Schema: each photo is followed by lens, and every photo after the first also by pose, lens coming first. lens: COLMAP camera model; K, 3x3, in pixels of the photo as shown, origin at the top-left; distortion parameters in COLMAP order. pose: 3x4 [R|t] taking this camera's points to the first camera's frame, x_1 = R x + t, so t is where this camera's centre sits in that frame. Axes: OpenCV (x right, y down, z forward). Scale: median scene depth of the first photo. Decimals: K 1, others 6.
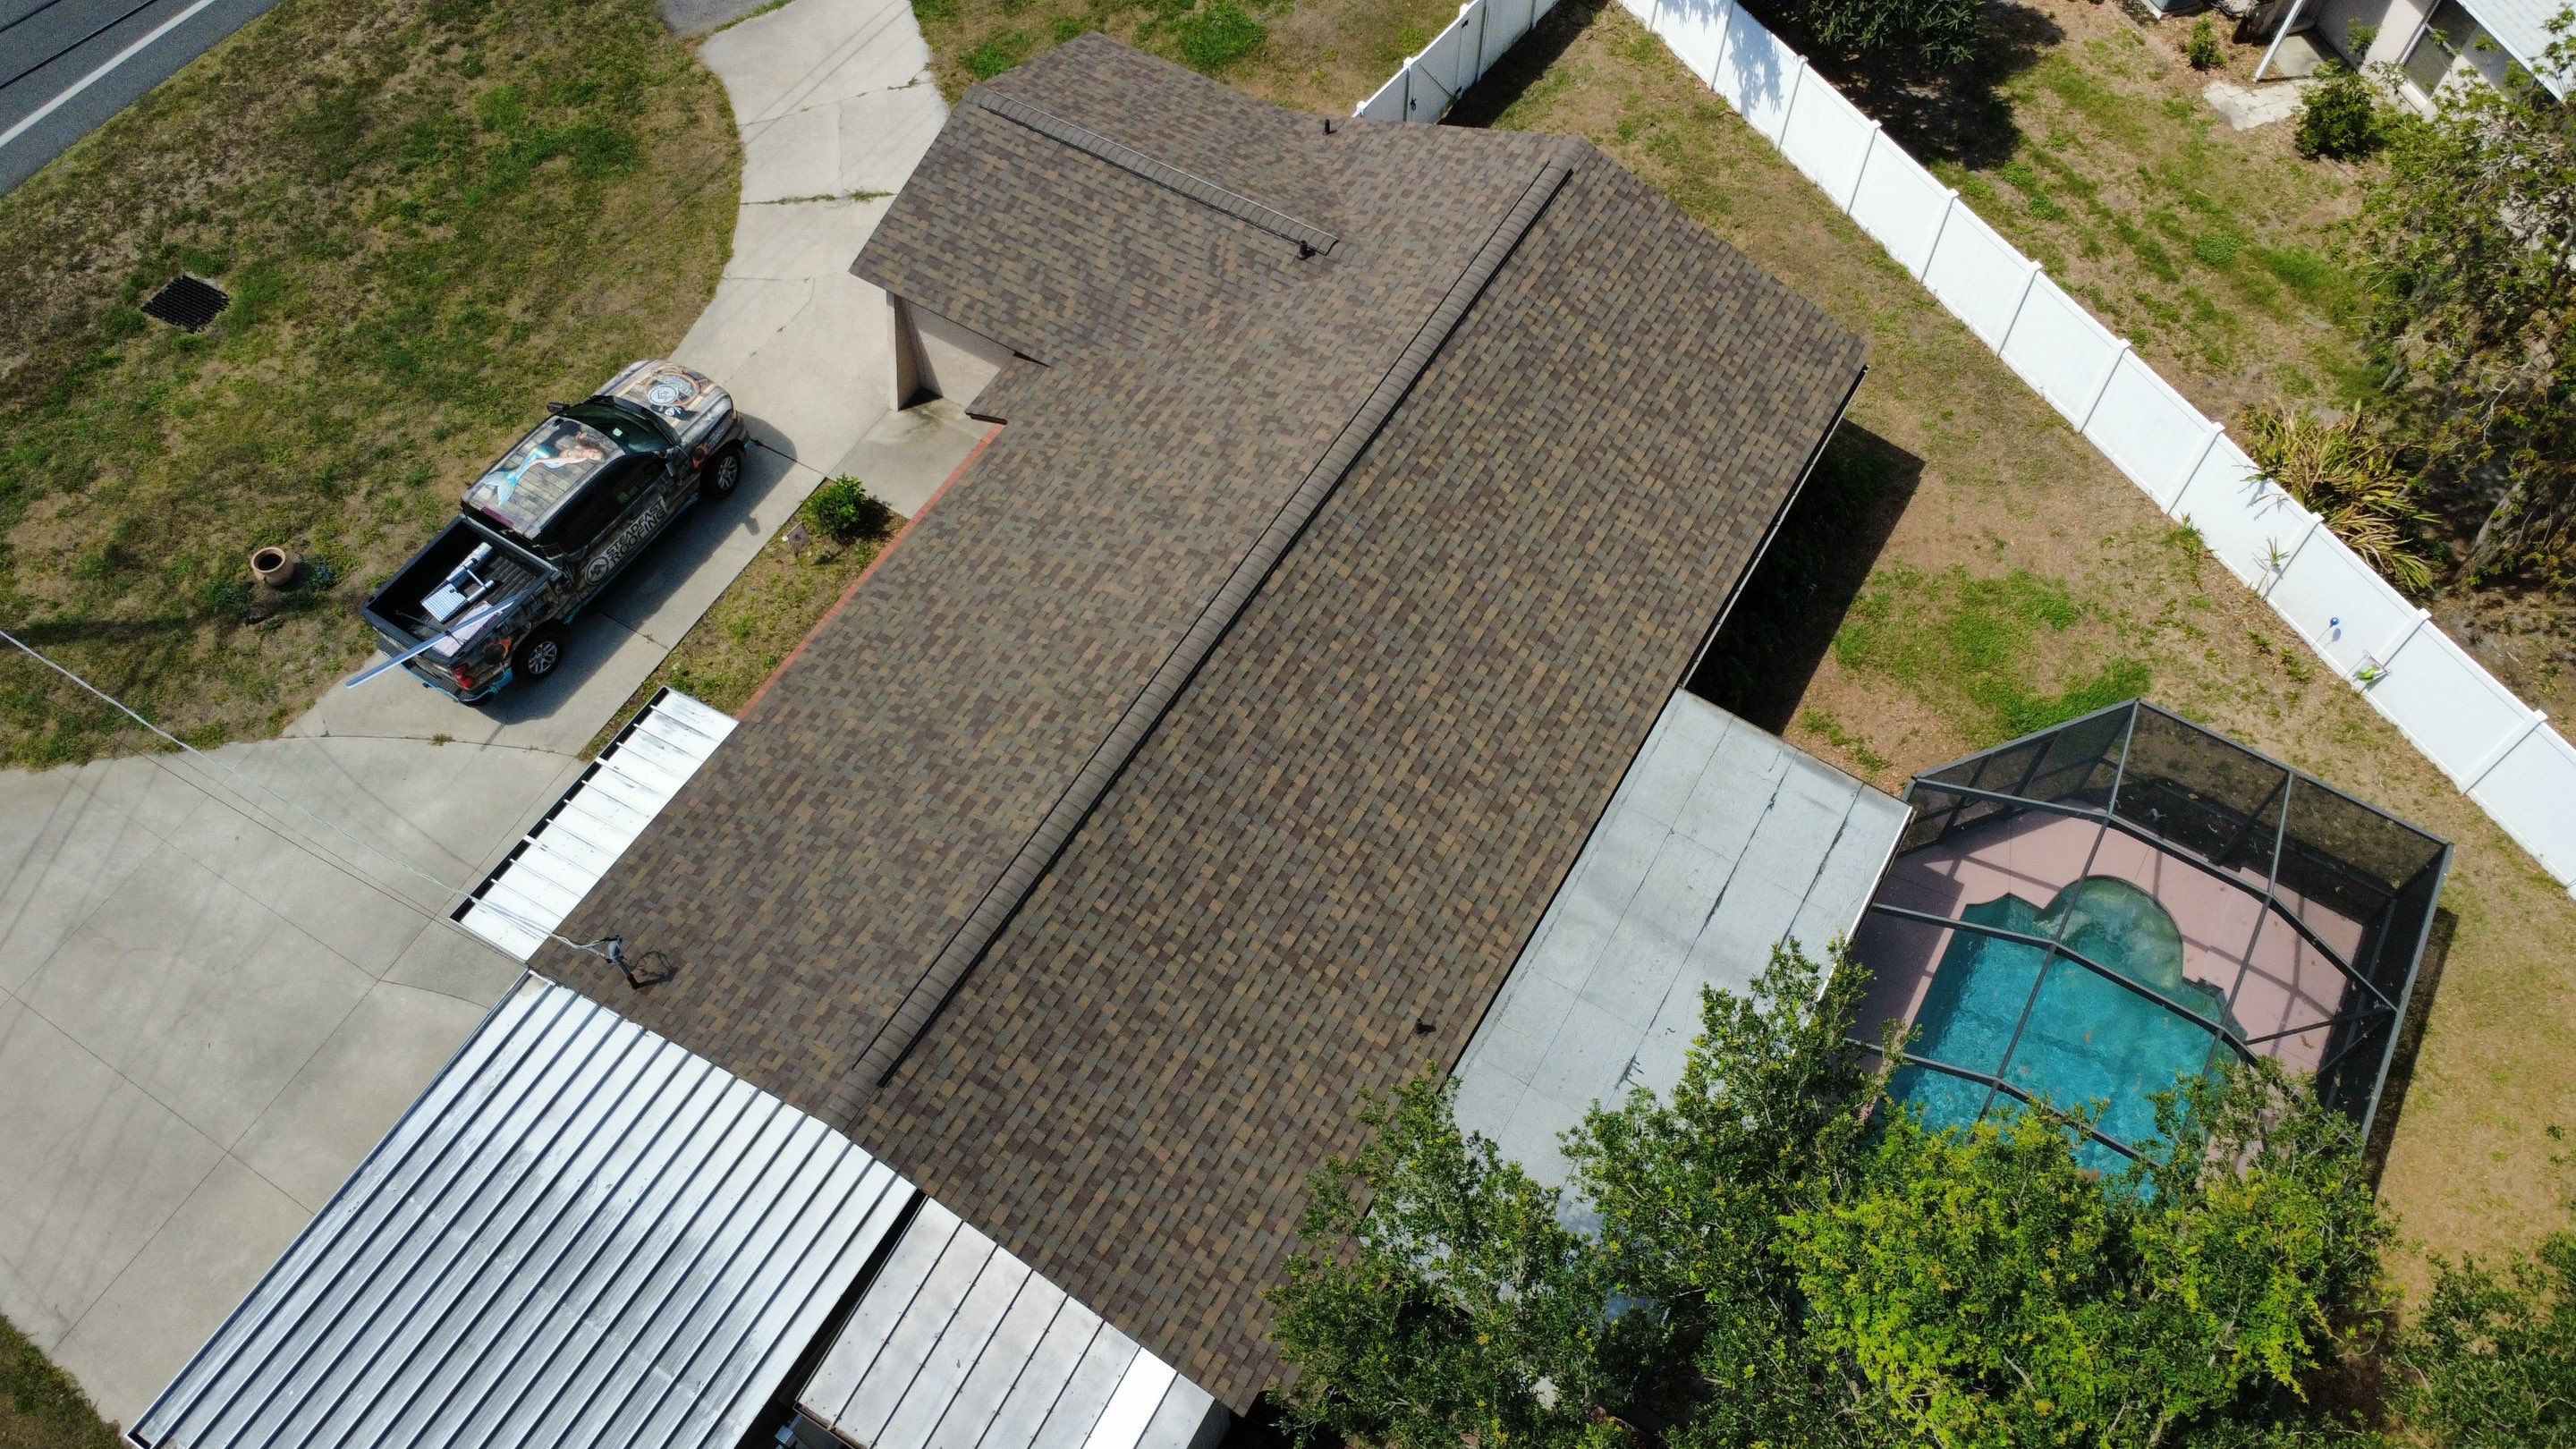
lens RADIAL K [[1867.3, 0, 1283.2], [0, 1867.3, 726.4], [0, 0, 1]] dist [-0.000930, 0.004608]
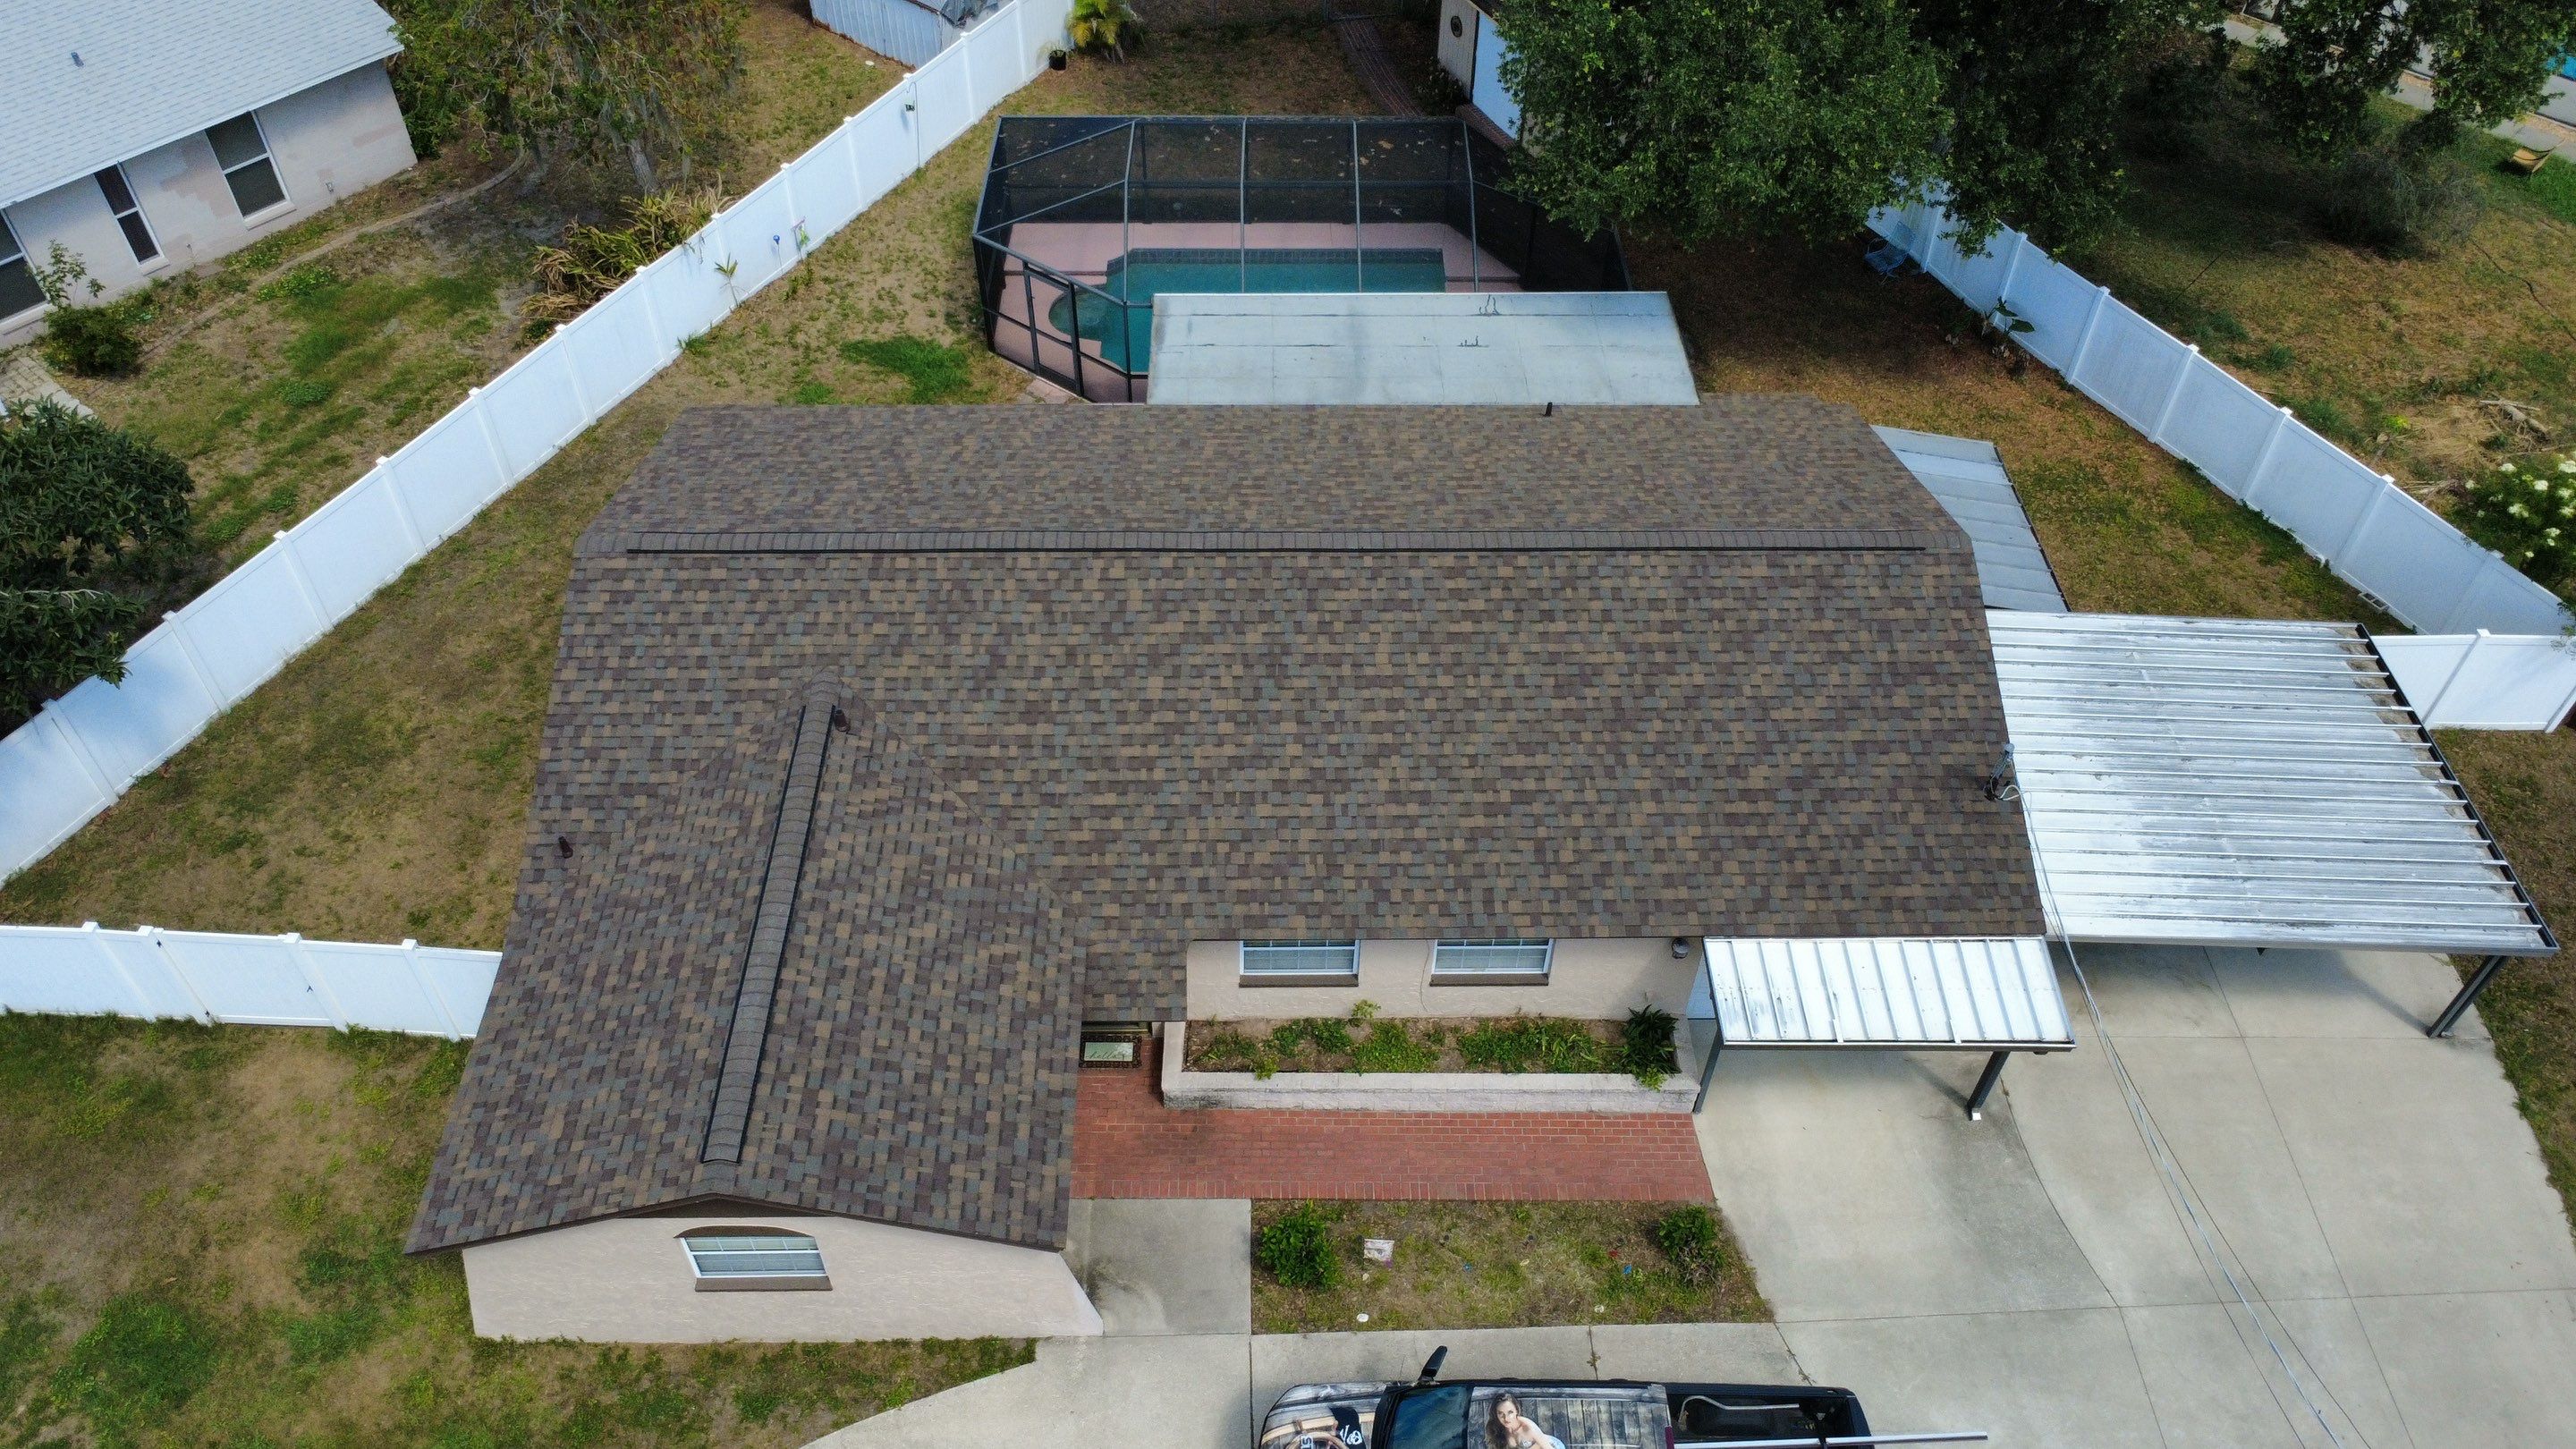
lens RADIAL K [[1867.3, 0, 1286.4], [0, 1867.3, 726.0], [0, 0, 1]] dist [-0.000930, 0.004608]
pose [[-0.532232, -0.618672, 0.577905, -0.561192], [0.710755, 0.044332, 0.702042, -0.682974], [-0.459954, 0.784397, 0.416129, 0.563523]]
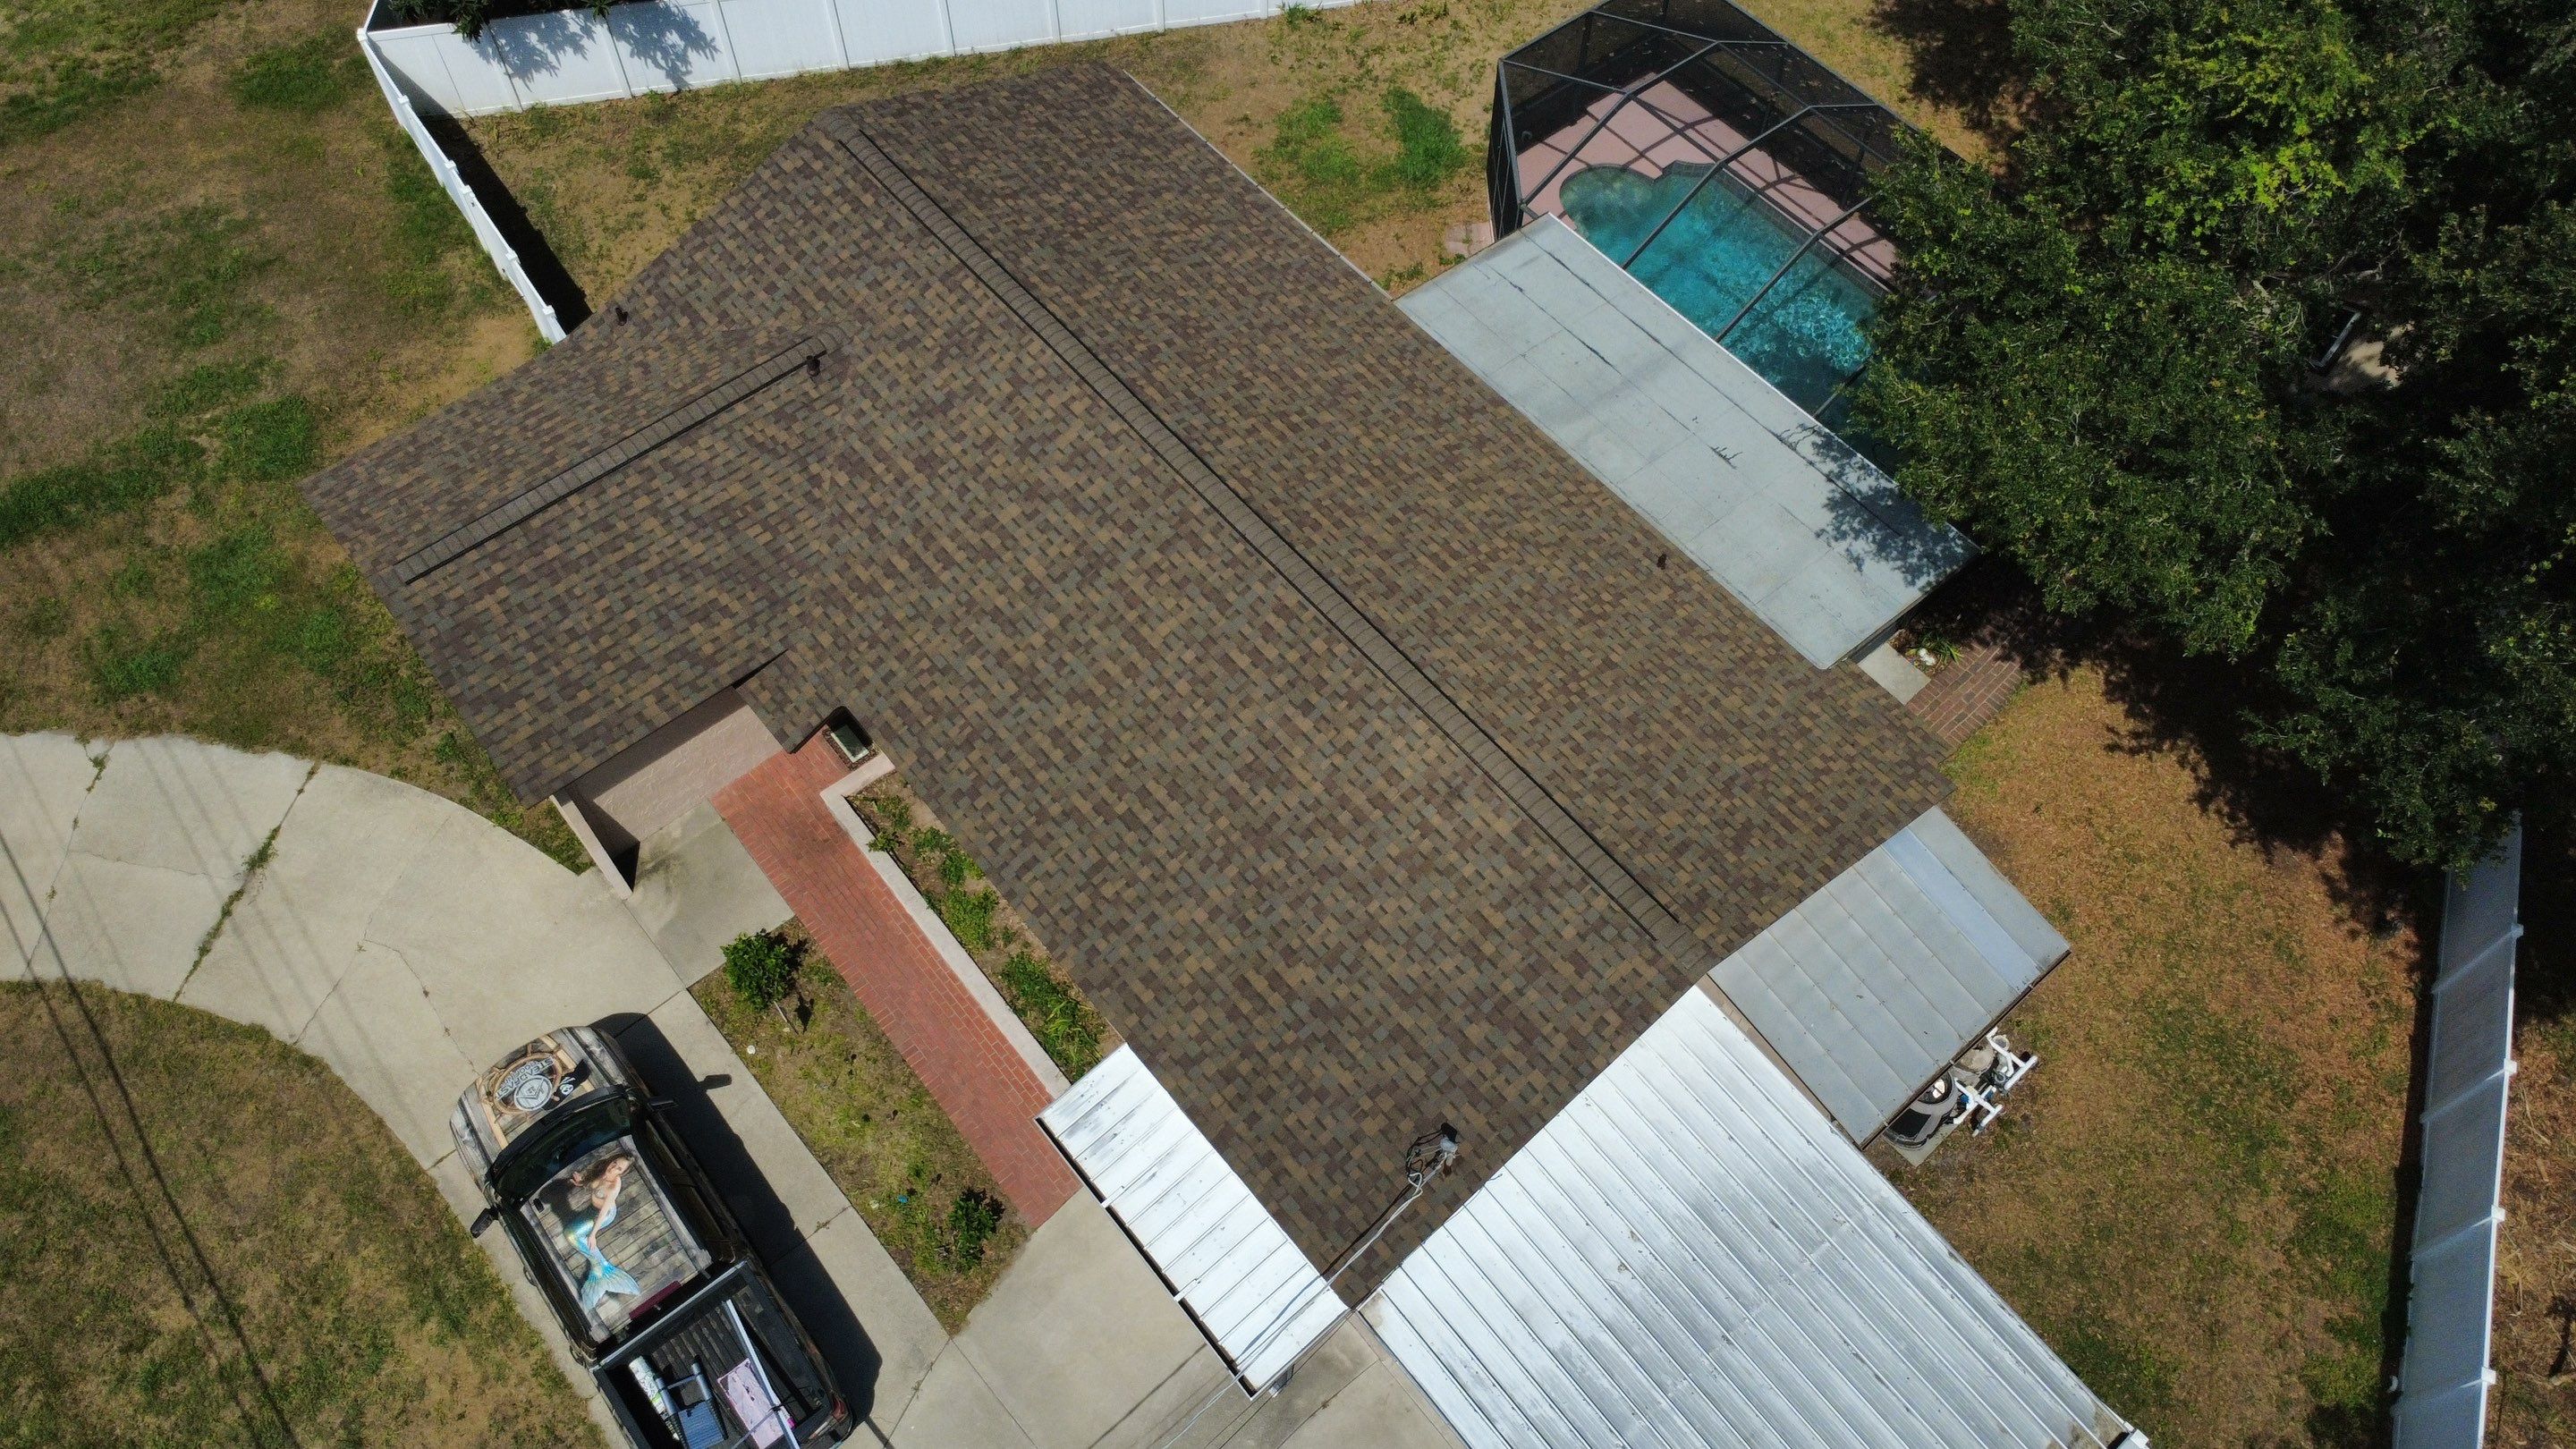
lens RADIAL K [[1867.3, 0, 1285.0], [0, 1867.3, 727.1], [0, 0, 1]] dist [-0.000930, 0.004608]
pose [[0.325219, -0.804889, 0.496374, -0.517685], [0.794849, 0.517040, 0.317624, -0.266866], [-0.512297, 0.291245, 0.807916, 0.170394]]
